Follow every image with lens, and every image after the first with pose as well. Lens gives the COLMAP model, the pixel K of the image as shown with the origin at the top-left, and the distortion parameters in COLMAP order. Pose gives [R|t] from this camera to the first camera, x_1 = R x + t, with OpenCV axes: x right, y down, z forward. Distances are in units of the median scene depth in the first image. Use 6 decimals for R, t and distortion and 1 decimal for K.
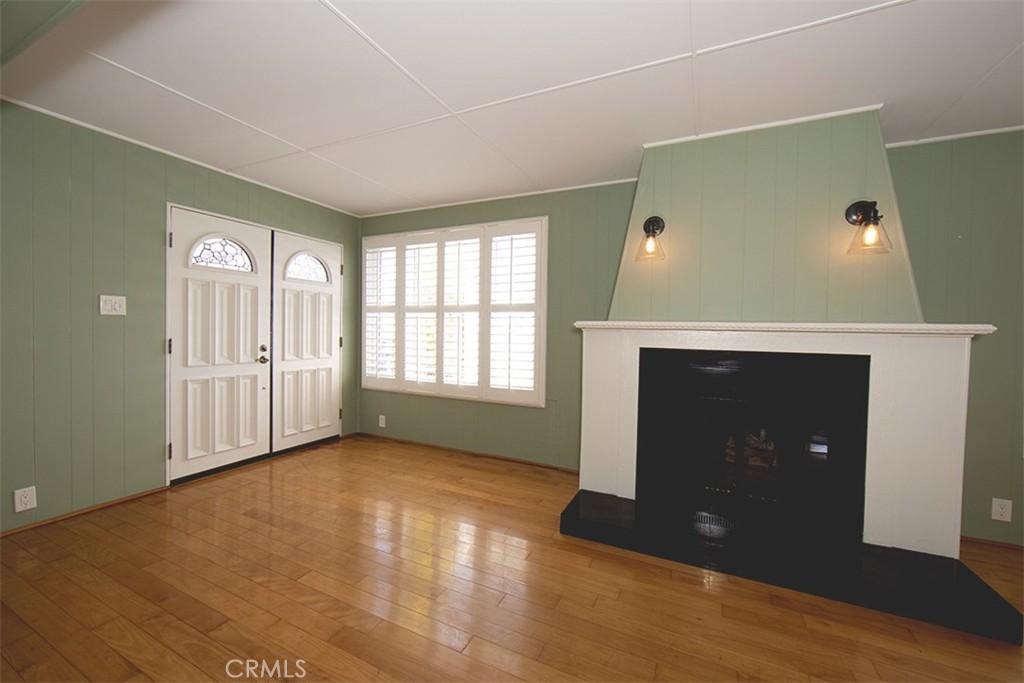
lens RADIAL K [[410.2, 0, 511.6], [0, 410.2, 332.6], [0, 0, 1]] dist [-0.001080, 0.000135]
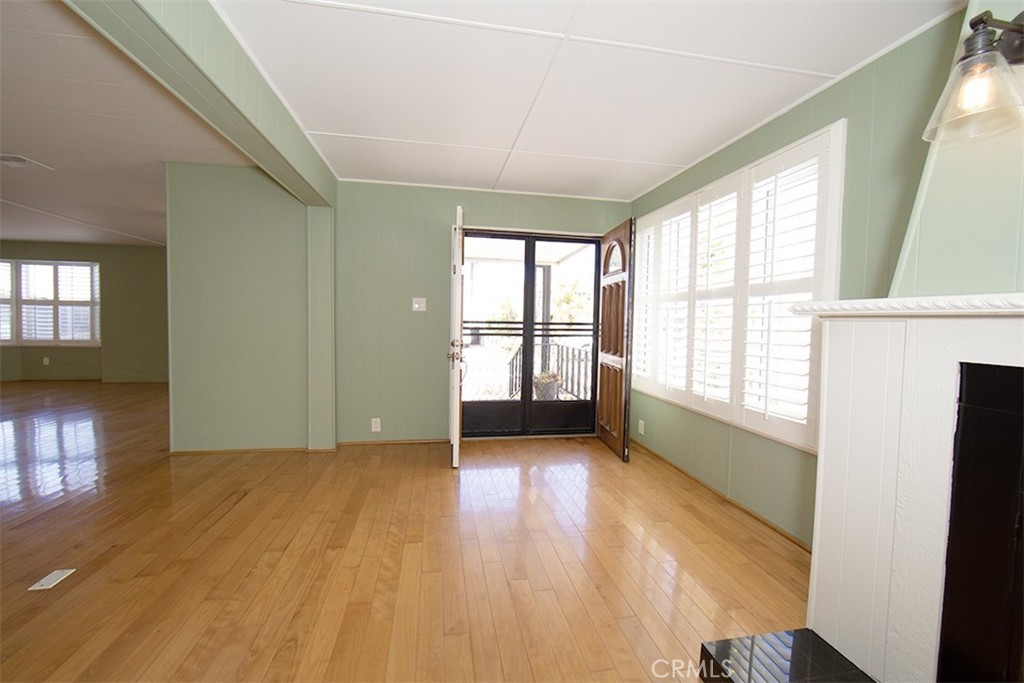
lens RADIAL K [[406.4, 0, 503.6], [0, 406.4, 334.6], [0, 0, 1]] dist [-0.001189, 0.000441]
pose [[0.569443, 0.021472, -0.821750, 0.278382], [-0.006341, 0.999744, 0.021729, 0.000370], [0.822006, -0.007163, 0.569433, 0.302788]]
